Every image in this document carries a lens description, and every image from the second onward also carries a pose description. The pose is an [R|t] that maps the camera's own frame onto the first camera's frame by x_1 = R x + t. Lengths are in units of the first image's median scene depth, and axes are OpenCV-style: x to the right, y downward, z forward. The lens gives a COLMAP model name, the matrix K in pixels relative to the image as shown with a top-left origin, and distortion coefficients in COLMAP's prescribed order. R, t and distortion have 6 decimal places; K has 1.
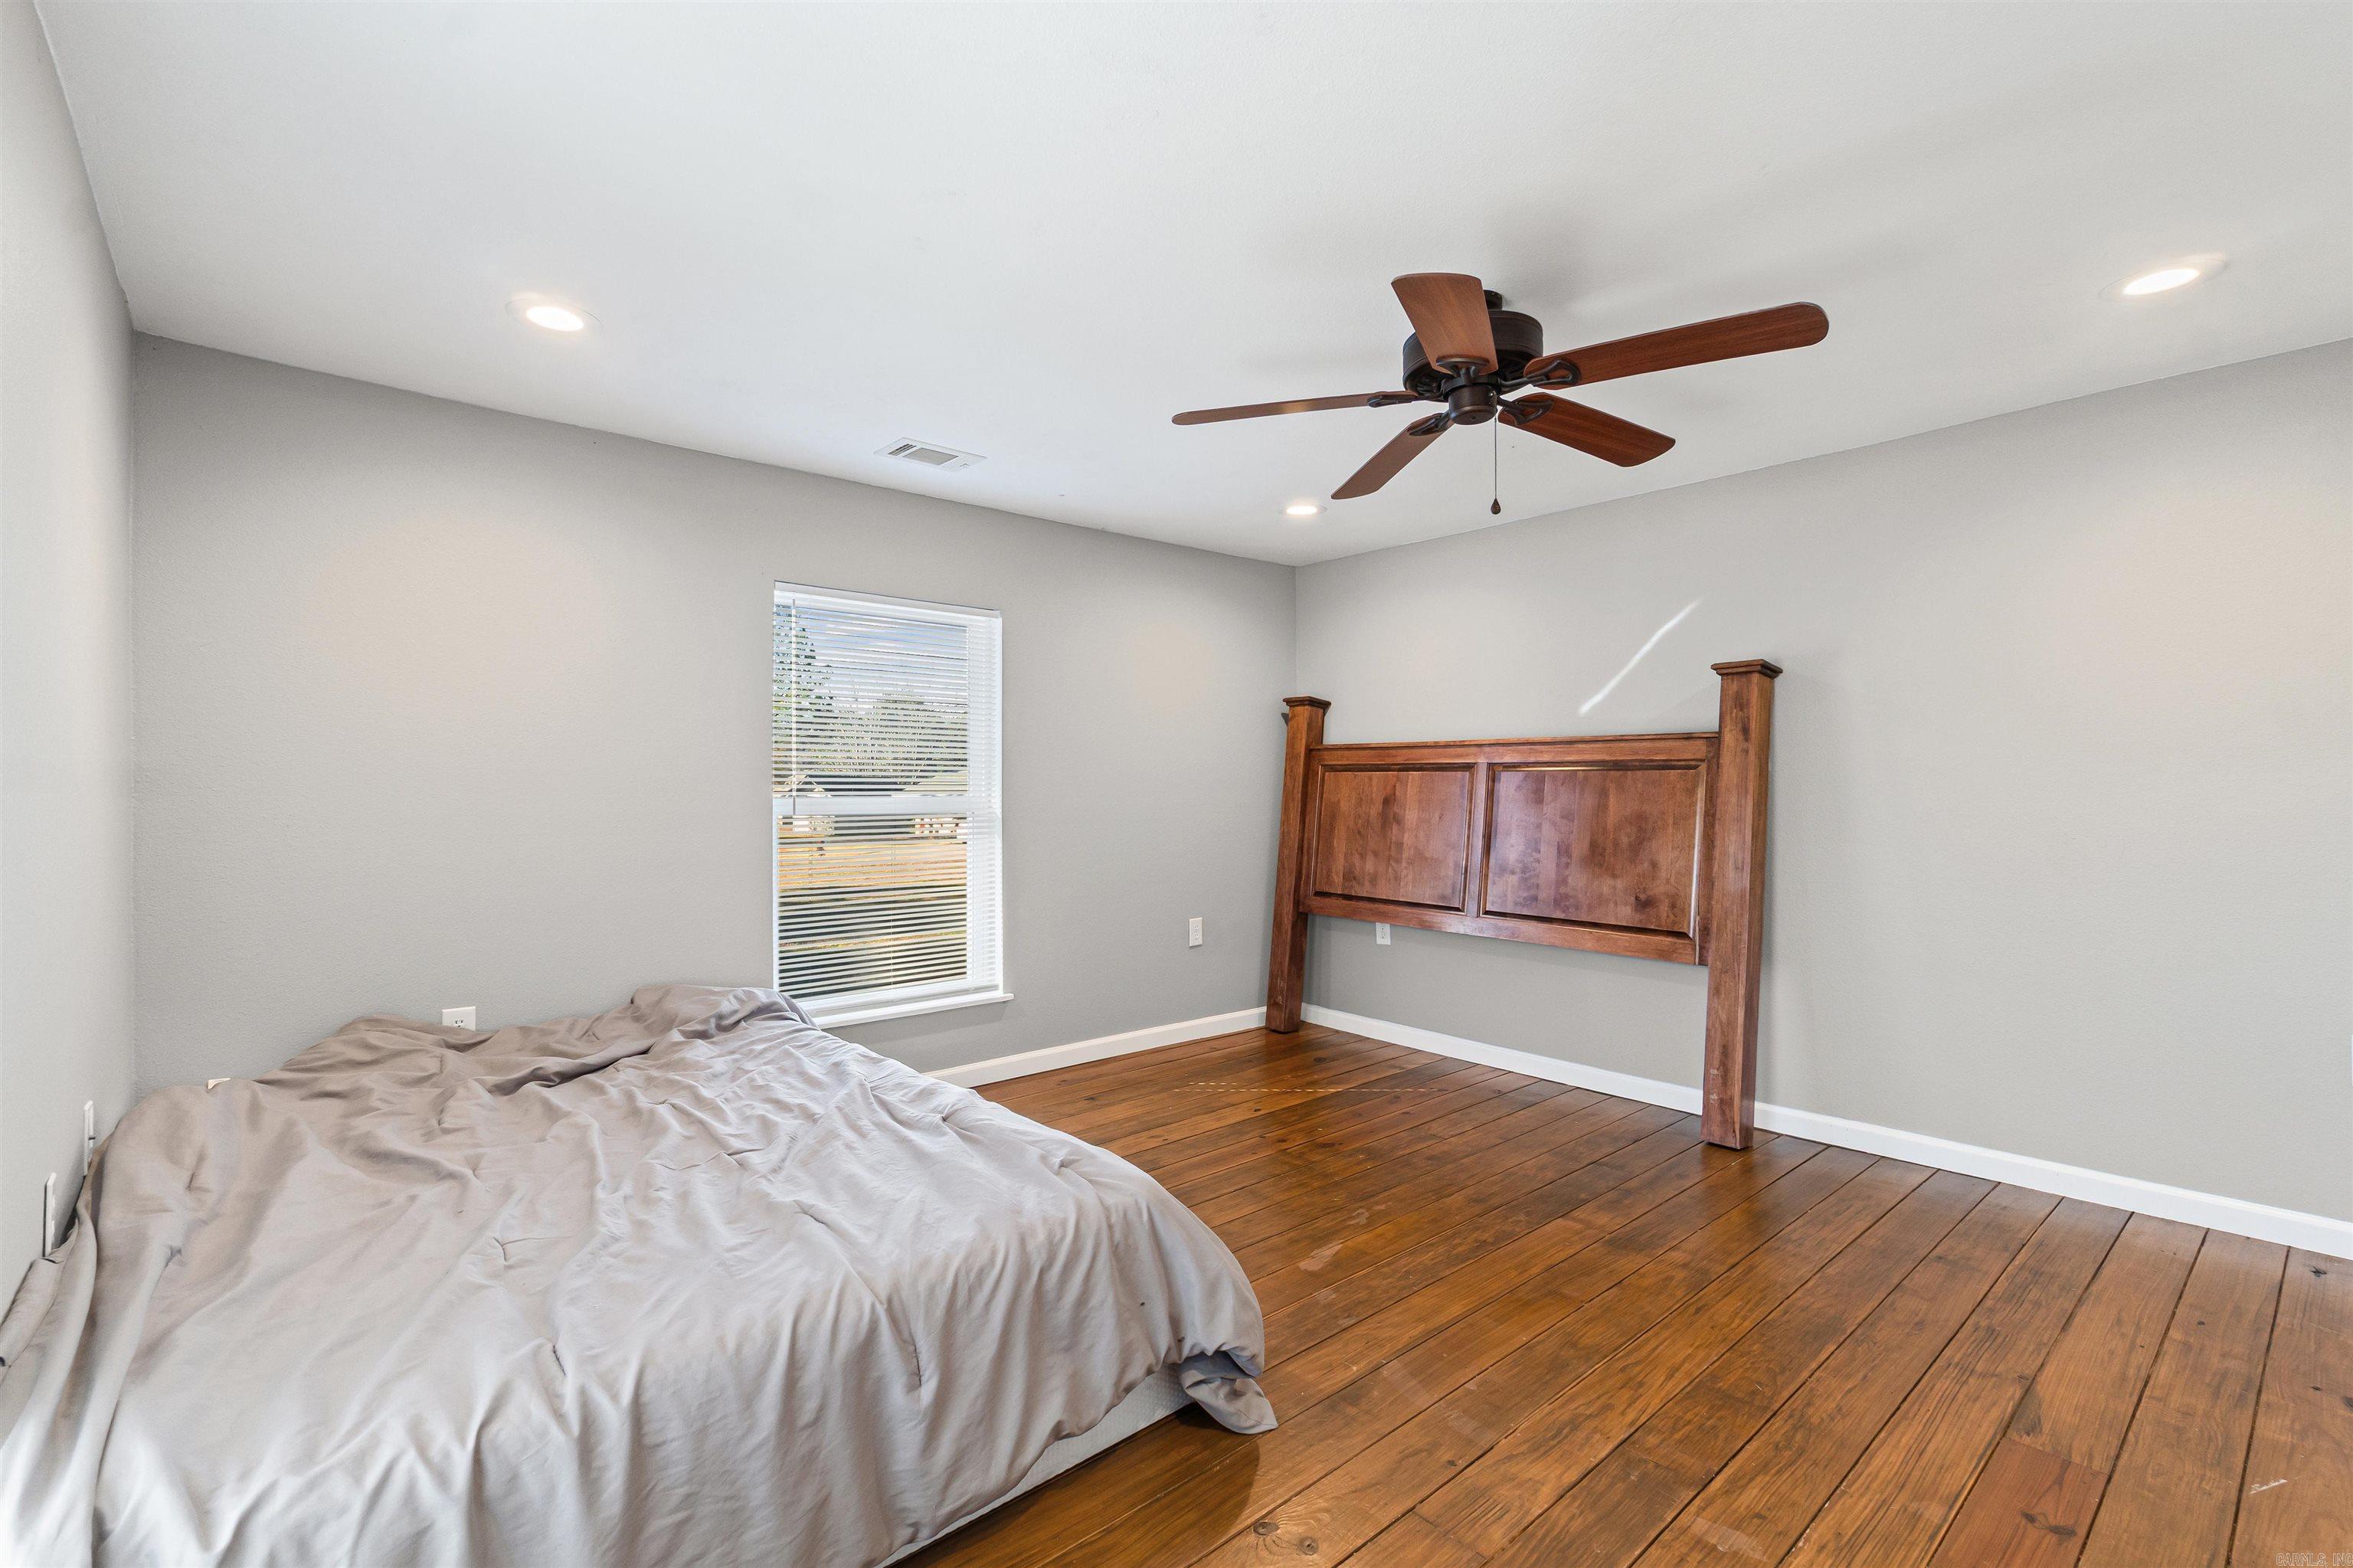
lens RADIAL K [[1038.0, 0, 1176.5], [0, 1038.0, 784.0], [0, 0, 1]] dist [-0.000997, -0.000170]
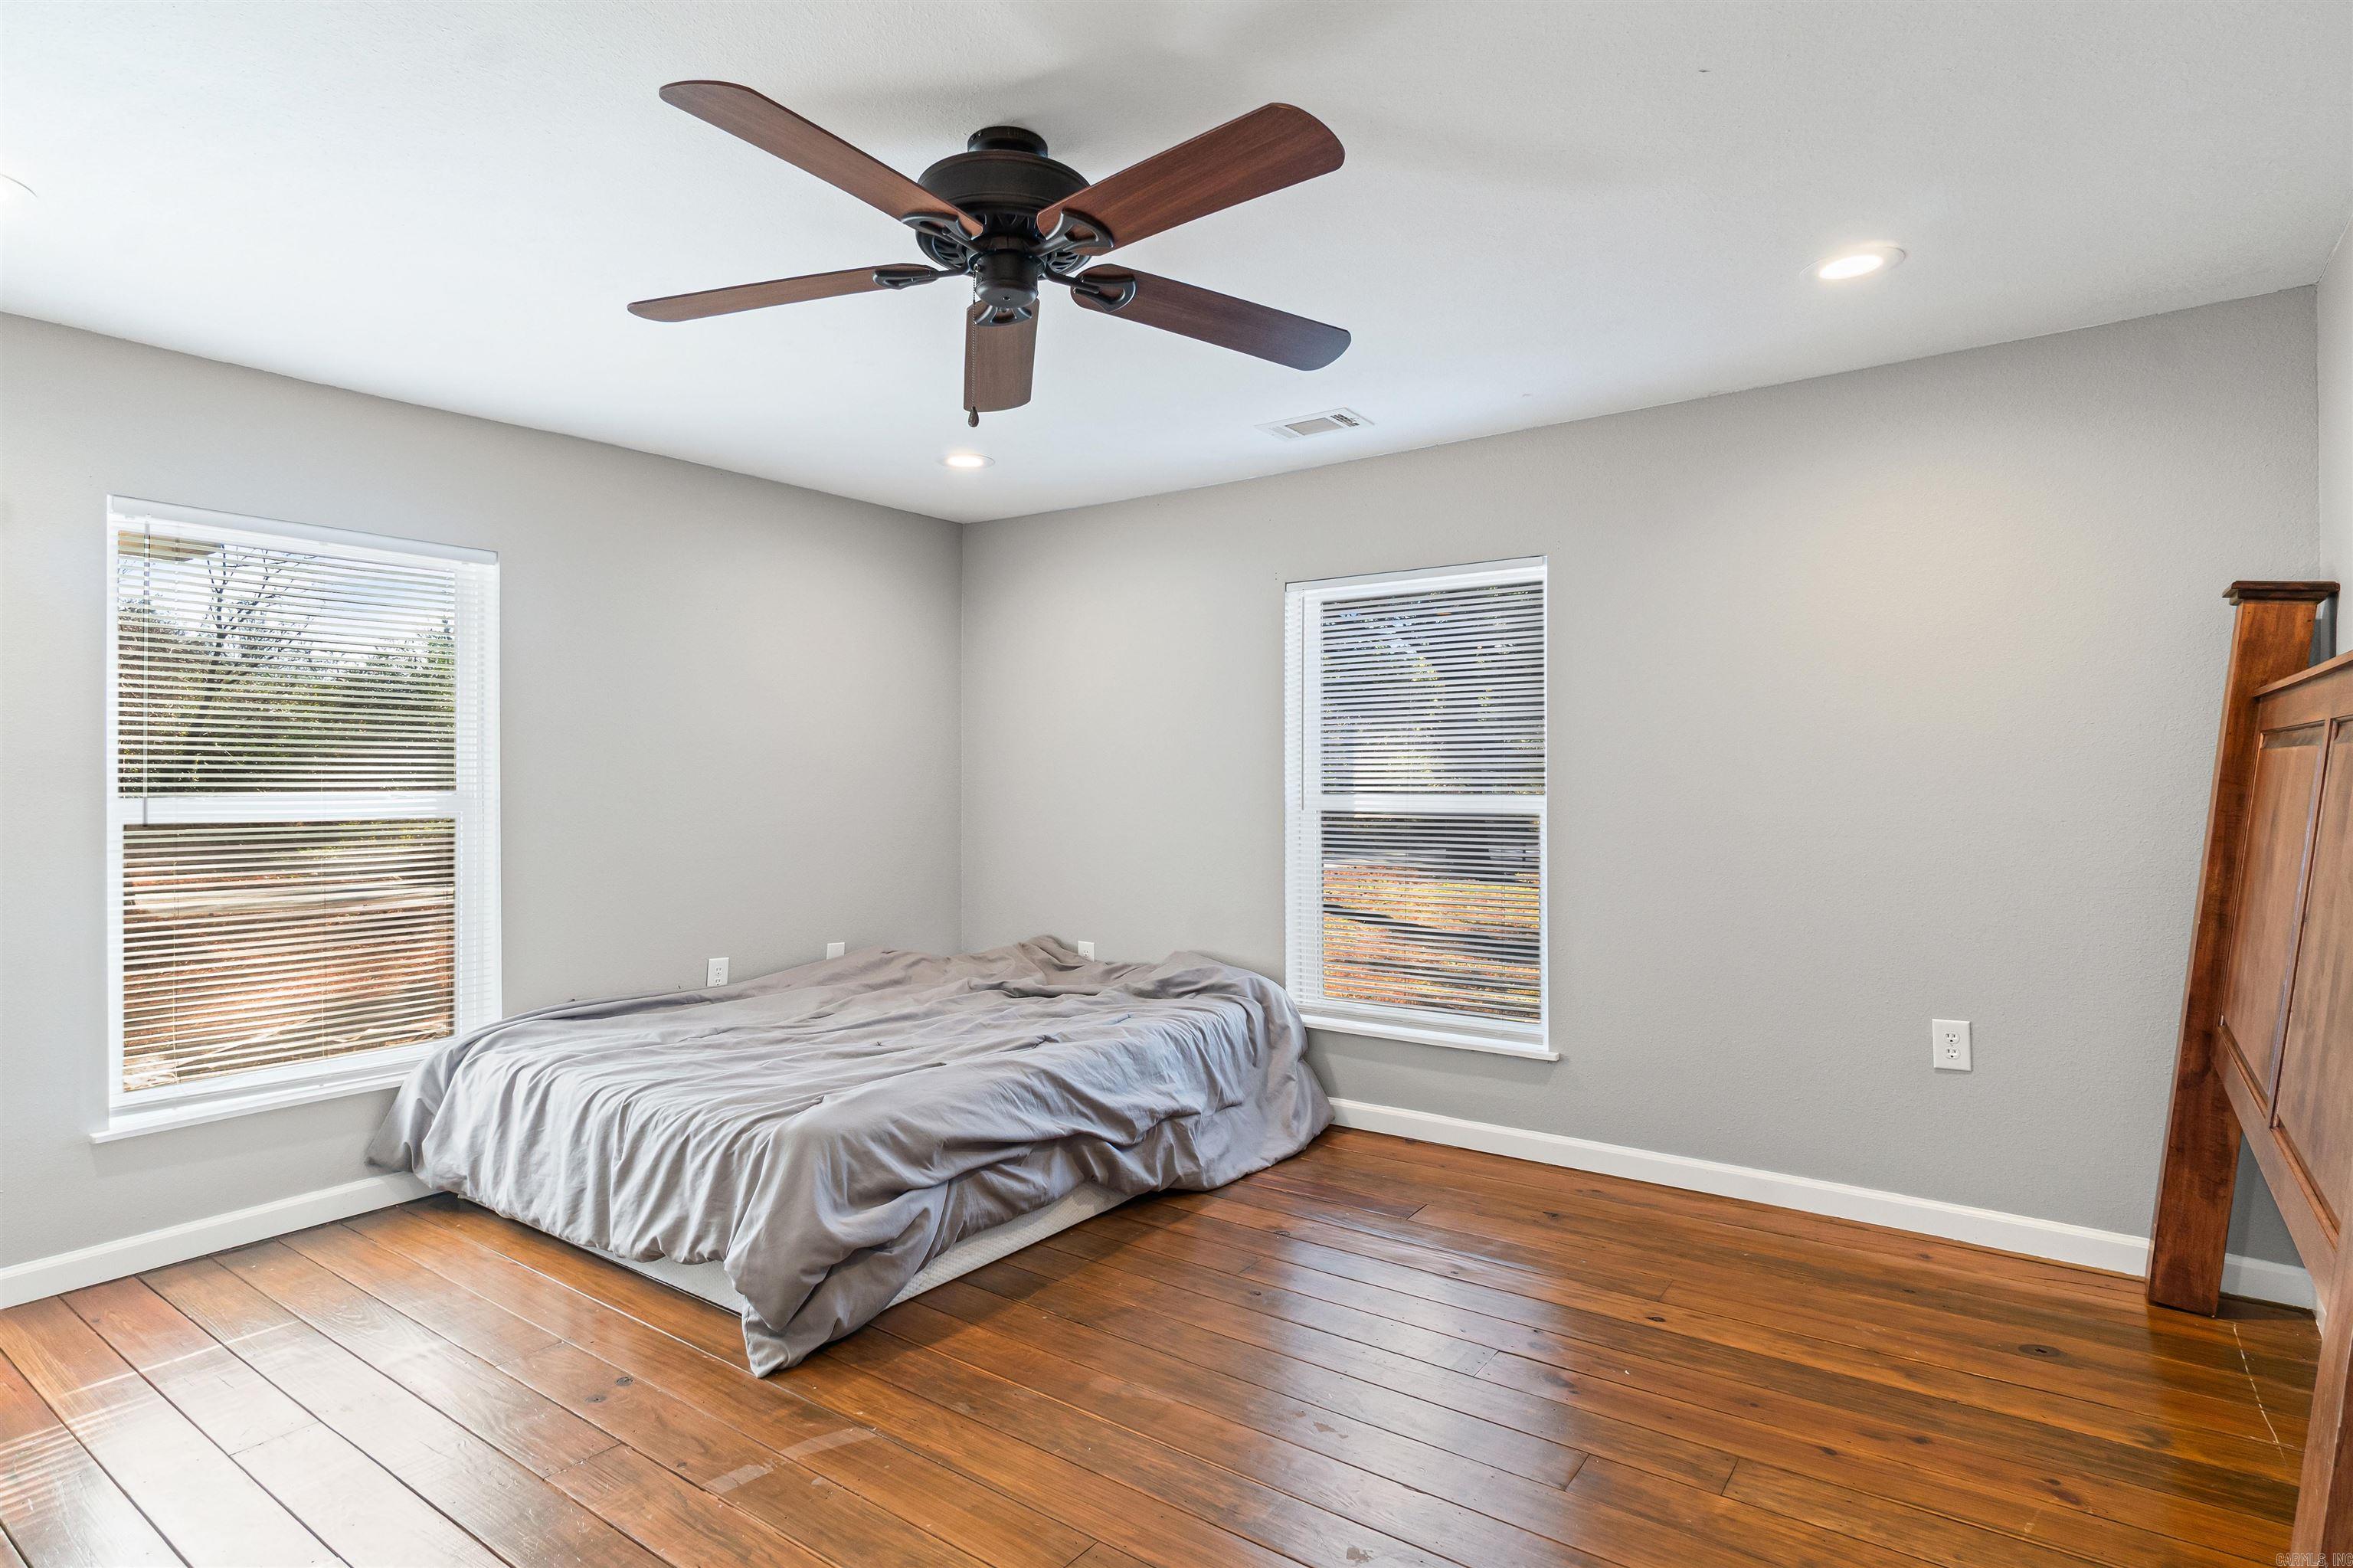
lens RADIAL K [[1219.5, 0, 1162.1], [0, 1219.5, 791.6], [0, 0, 1]] dist [-0.017464, -0.000724]
pose [[0.208091, 0.004066, -0.978101, 0.681814], [0.005491, 0.999971, 0.005325, 0.001621], [0.978094, -0.006478, 0.208062, 0.552369]]
